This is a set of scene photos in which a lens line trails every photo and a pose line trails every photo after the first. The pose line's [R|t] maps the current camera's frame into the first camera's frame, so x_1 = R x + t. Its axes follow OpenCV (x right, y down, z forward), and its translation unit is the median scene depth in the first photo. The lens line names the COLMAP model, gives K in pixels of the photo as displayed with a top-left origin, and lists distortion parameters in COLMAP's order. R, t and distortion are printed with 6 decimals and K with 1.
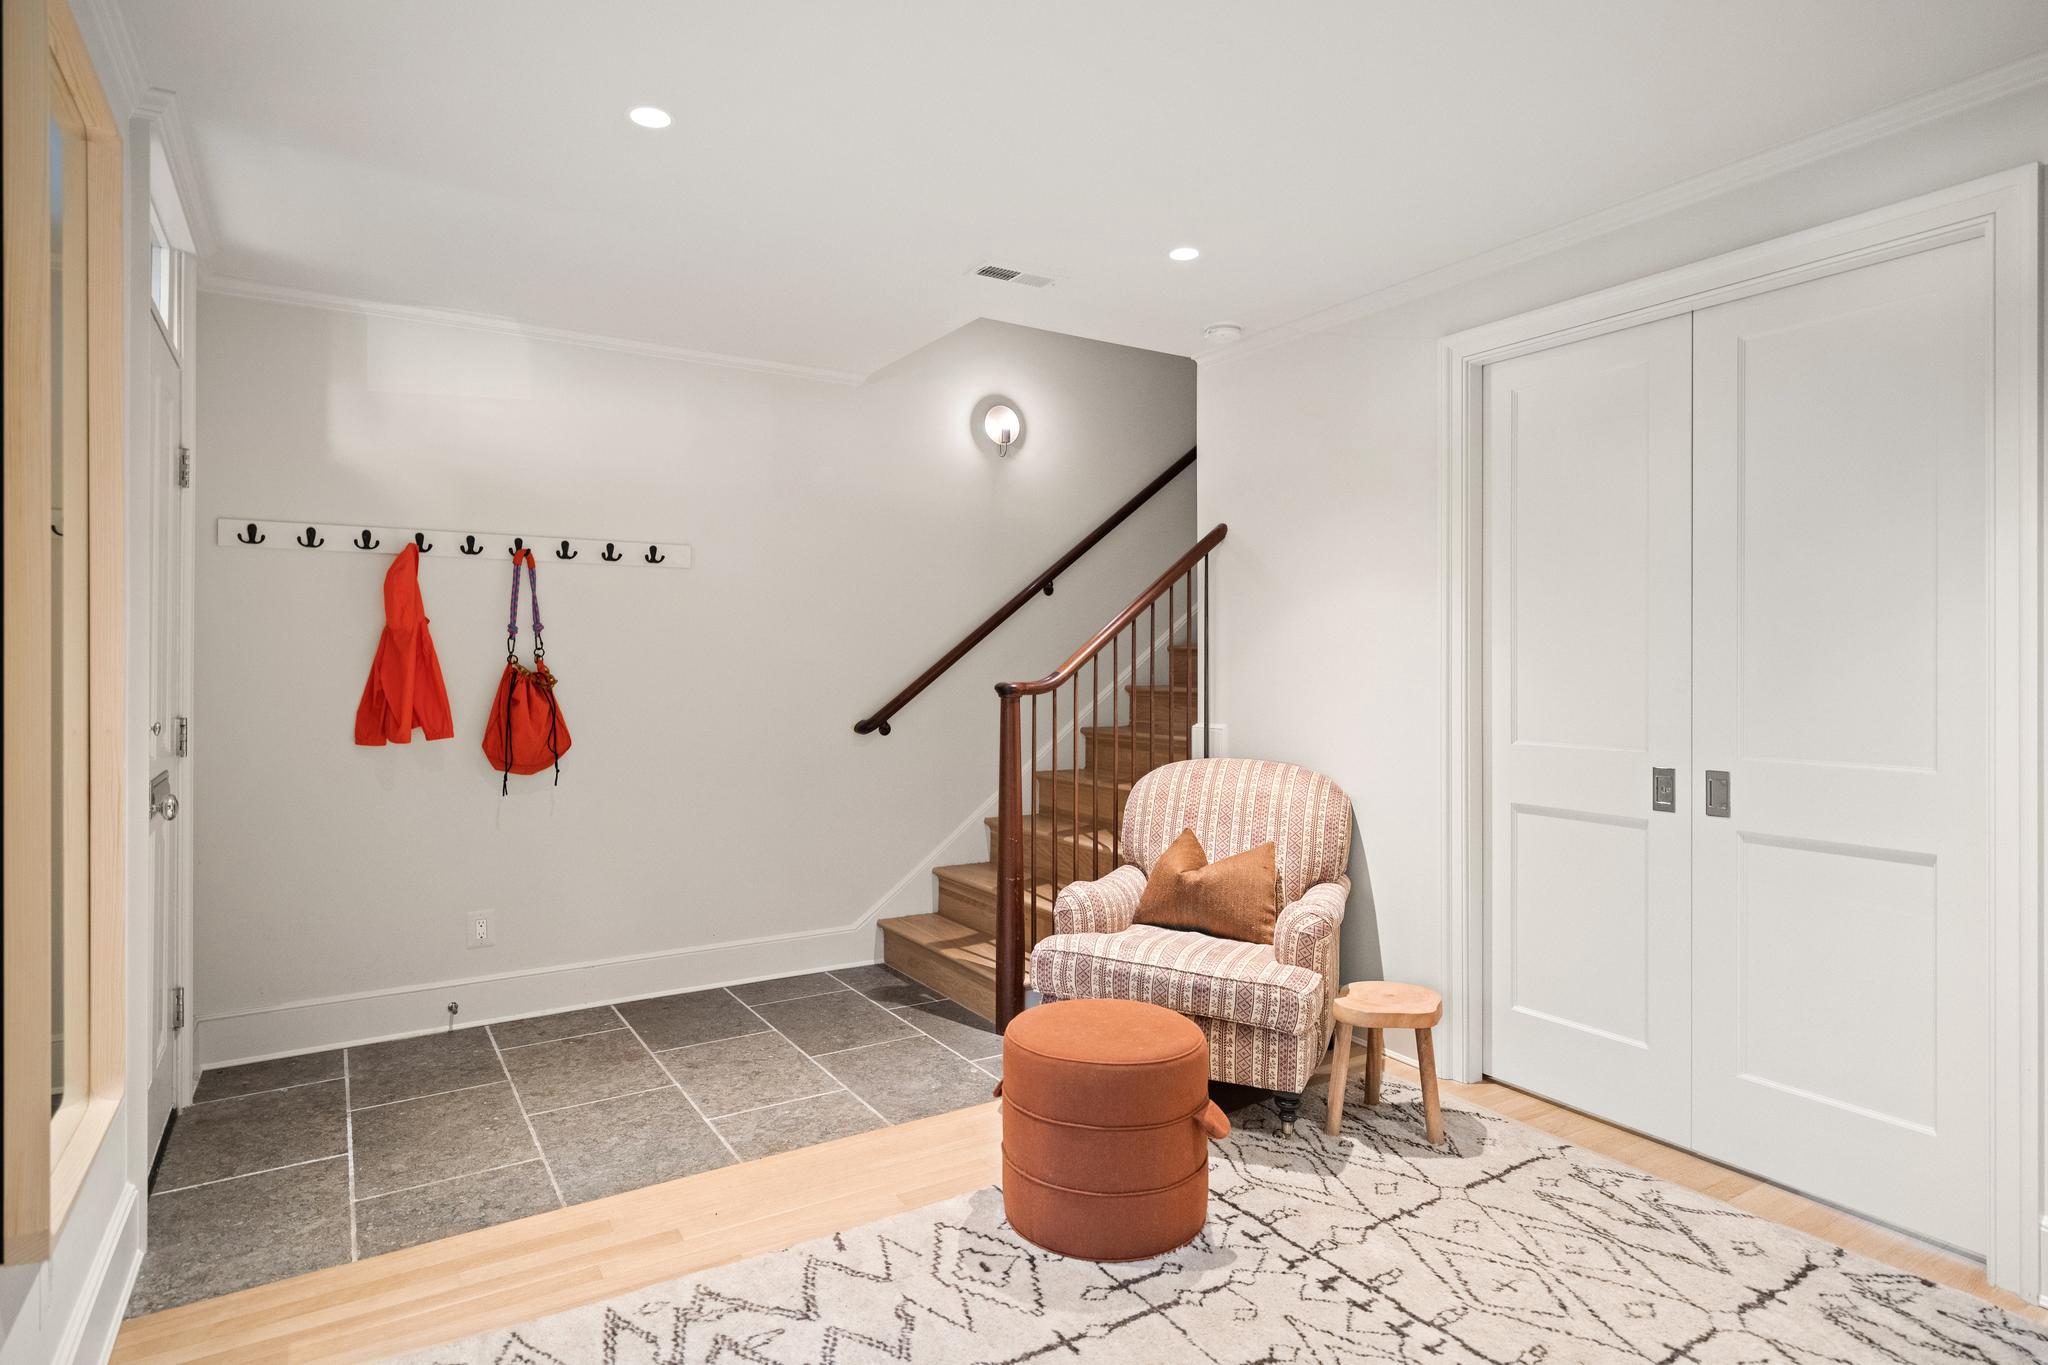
lens RADIAL K [[1102.2, 0, 1036.8], [0, 1102.2, 666.3], [0, 0, 1]] dist [0.005043, -0.000006]
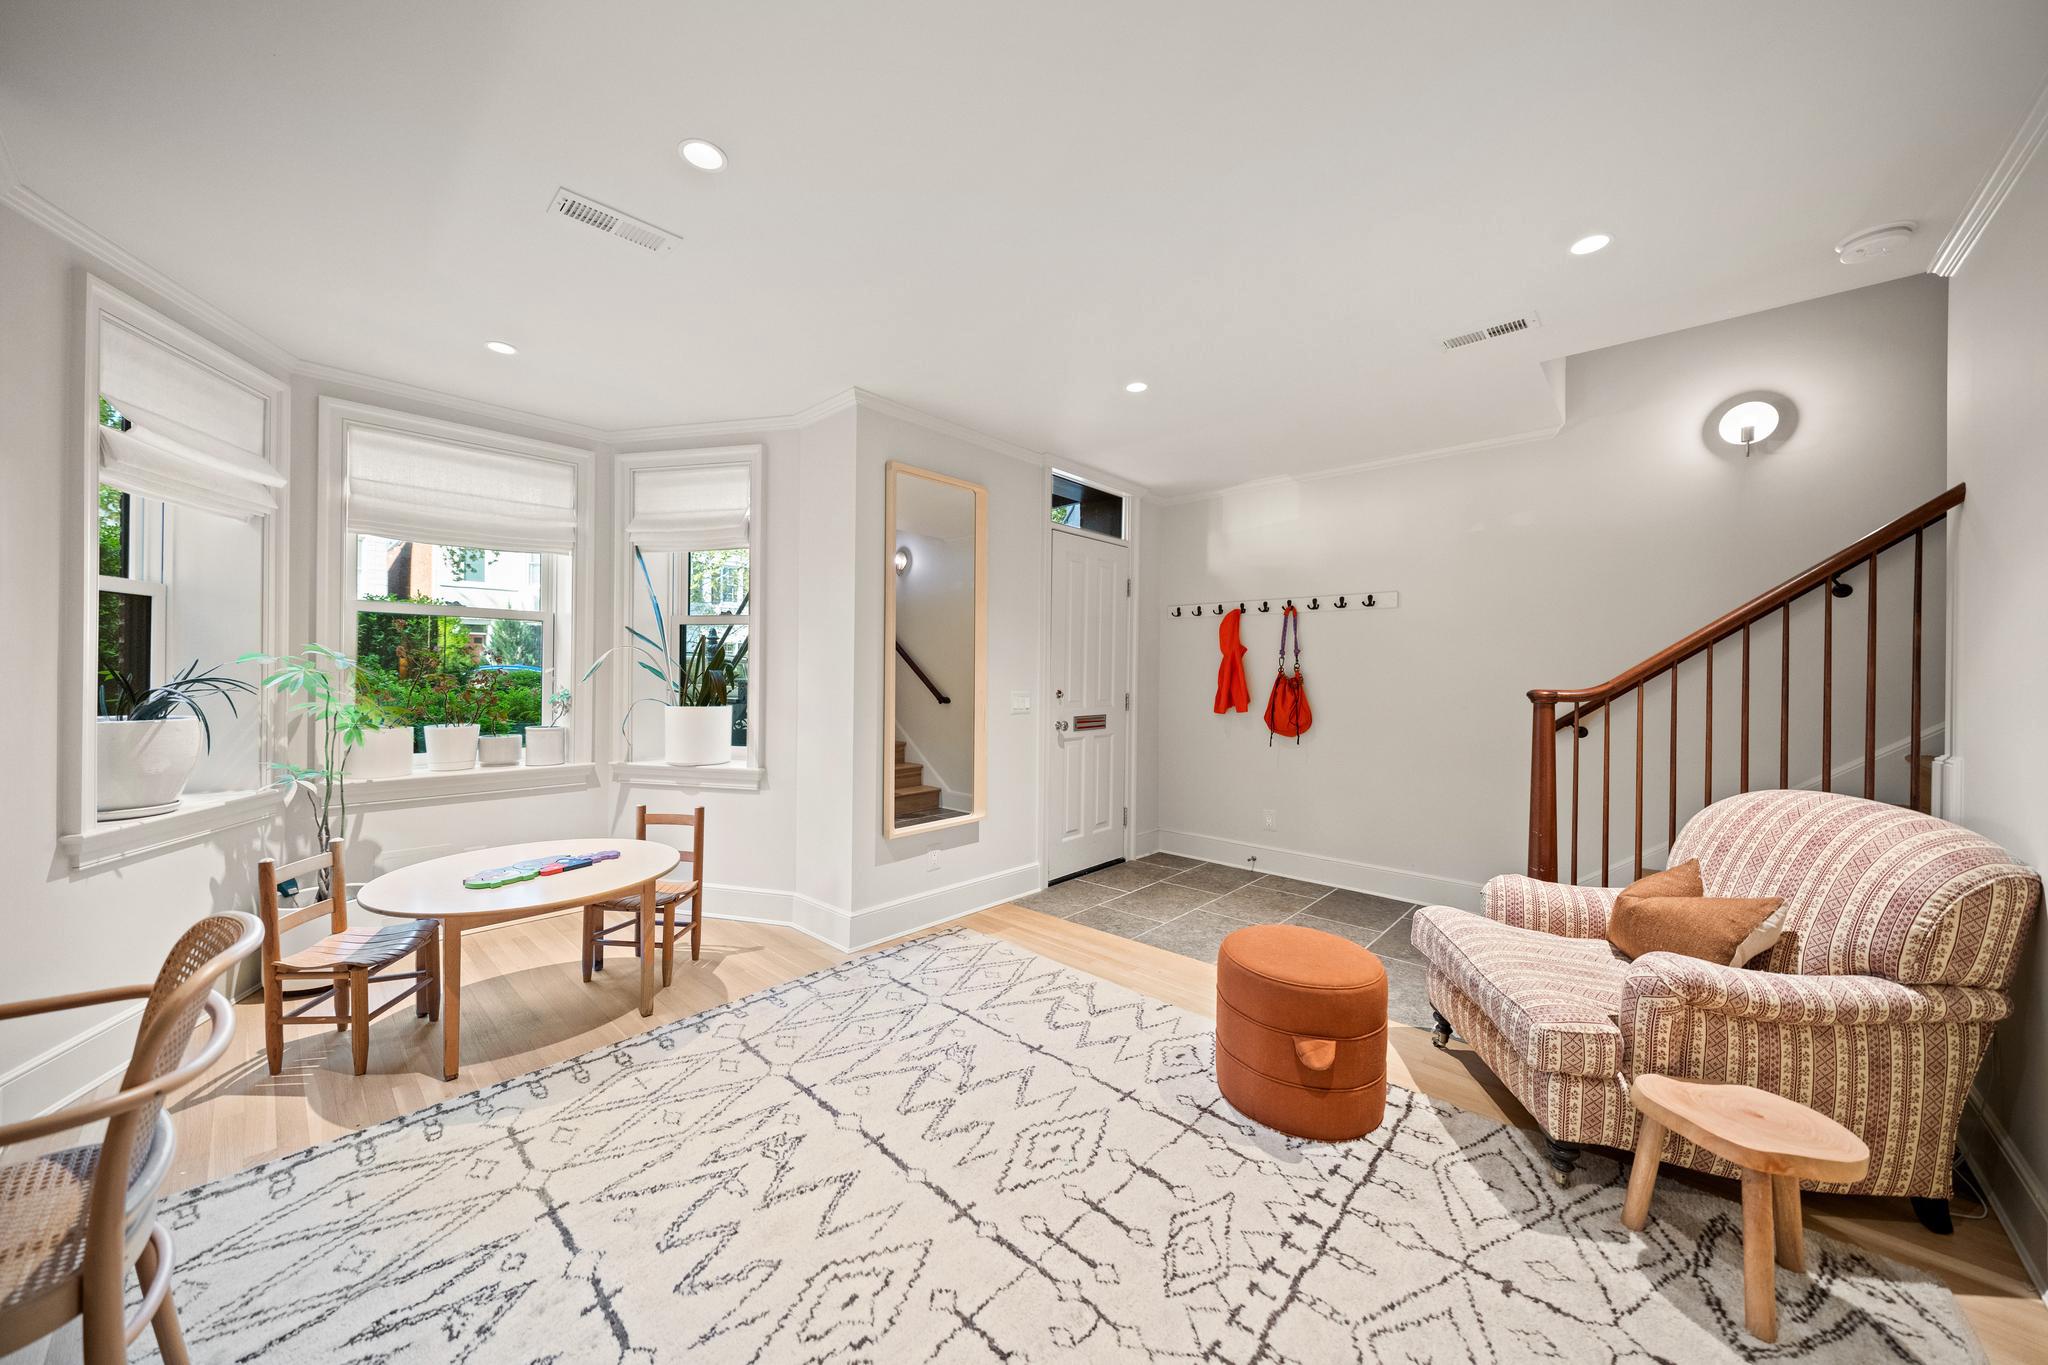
lens RADIAL K [[716.6, 0, 1017.5], [0, 716.6, 676.7], [0, 0, 1]] dist [-0.007939, 0.000479]
pose [[0.248284, 0.006635, -0.968665, 0.723122], [-0.011363, 0.999928, 0.003937, 0.006654], [0.968621, 0.010029, 0.248341, 0.434186]]
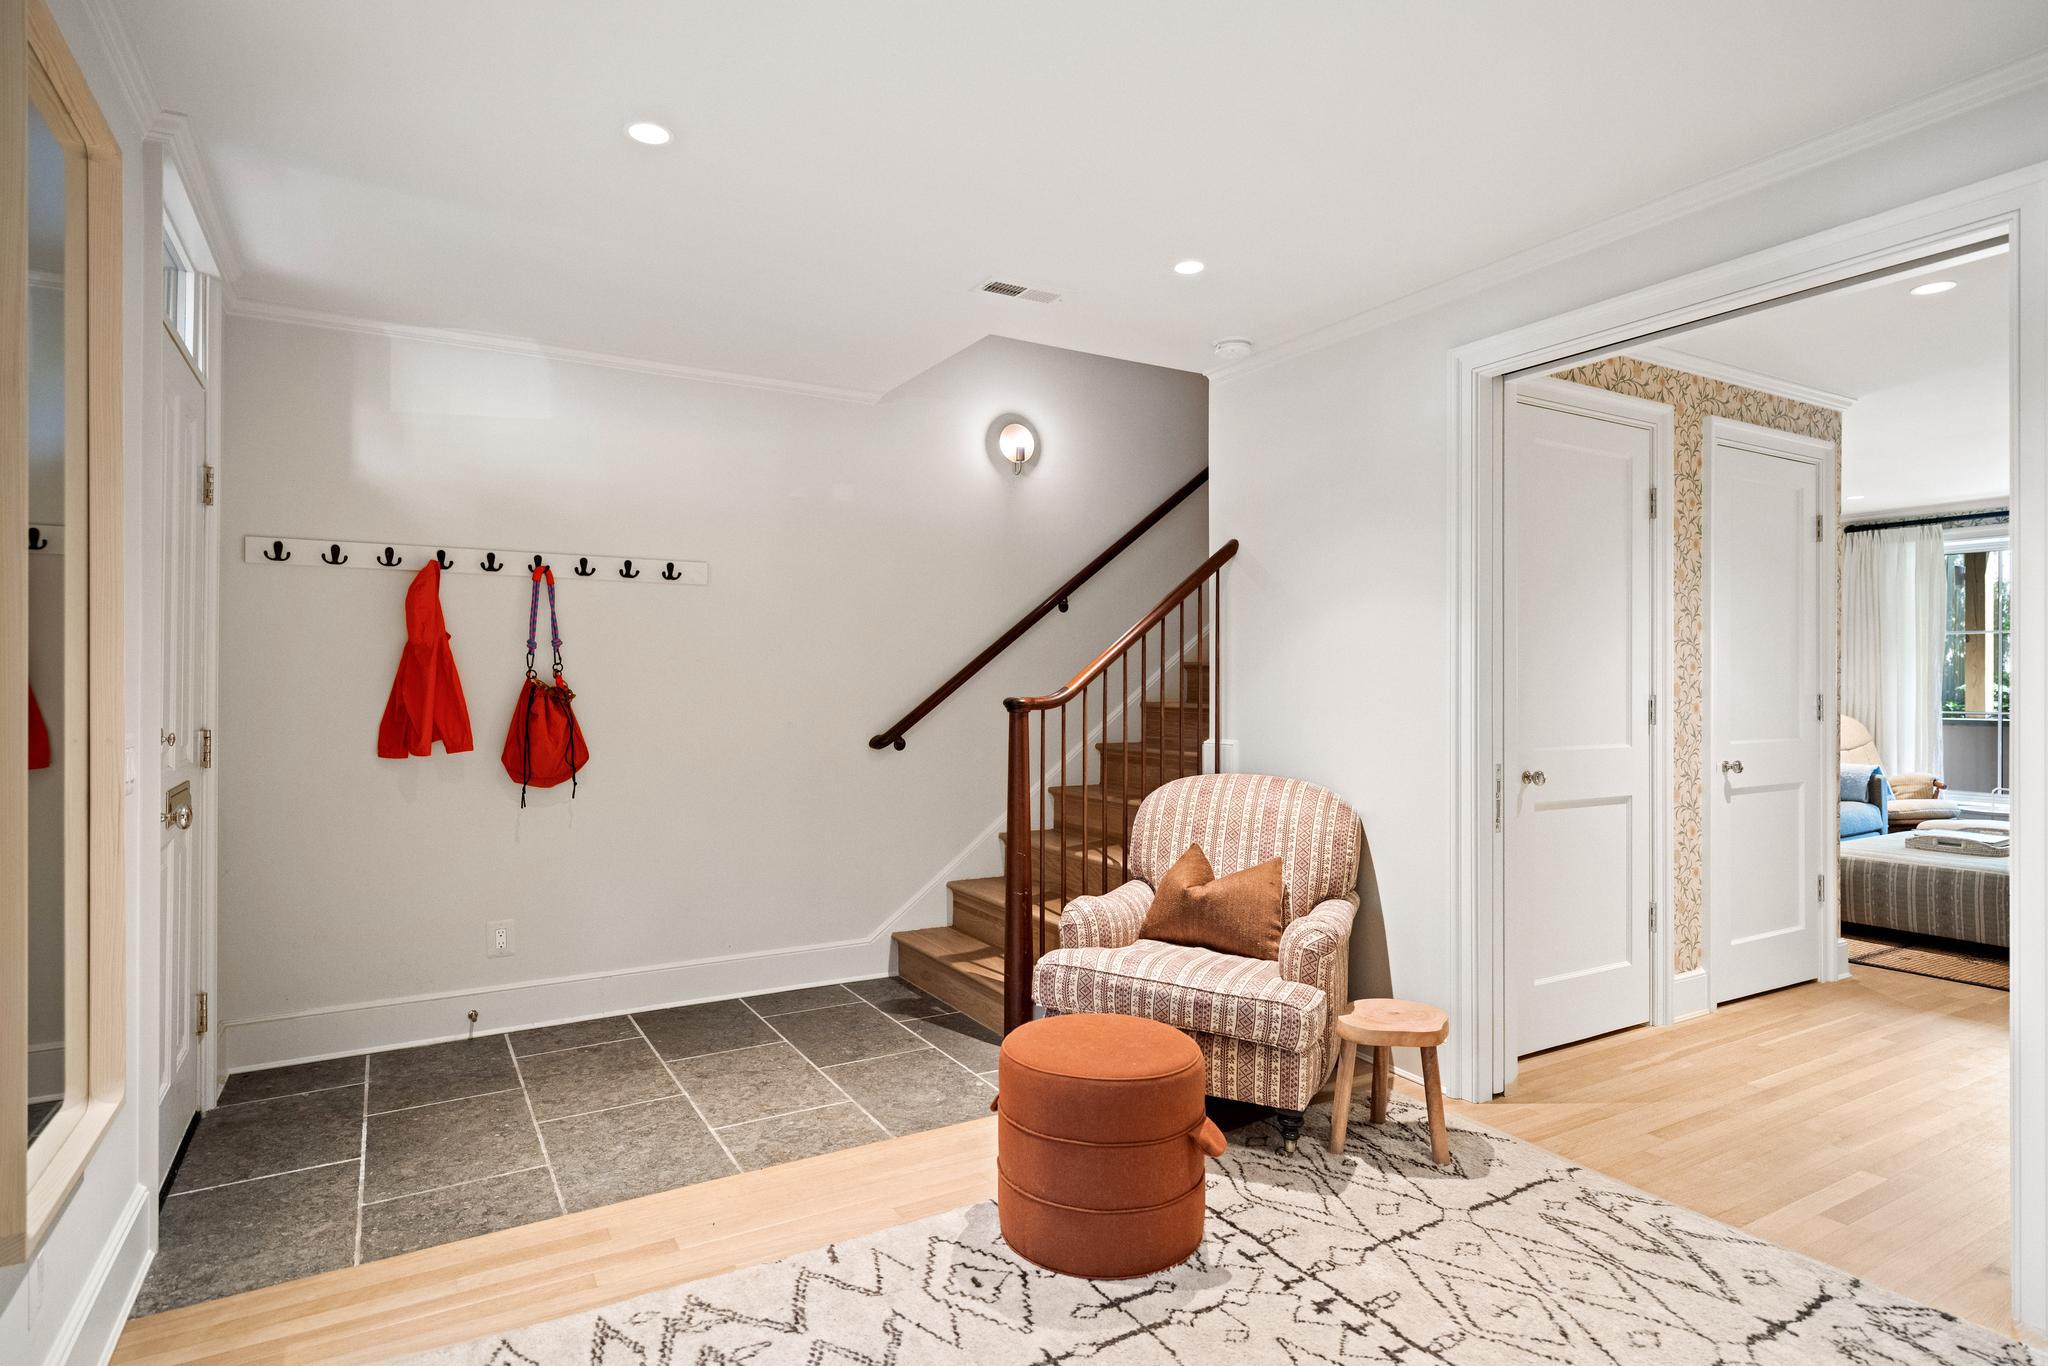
lens RADIAL K [[1081.2, 0, 1036.2], [0, 1081.2, 684.5], [0, 0, 1]] dist [0.004960, -0.000124]
pose [[0.999516, 0.001009, -0.031107, 0.030533], [-0.001041, 0.999999, -0.000999, 0.005257], [0.031106, 0.001031, 0.999516, 0.021350]]
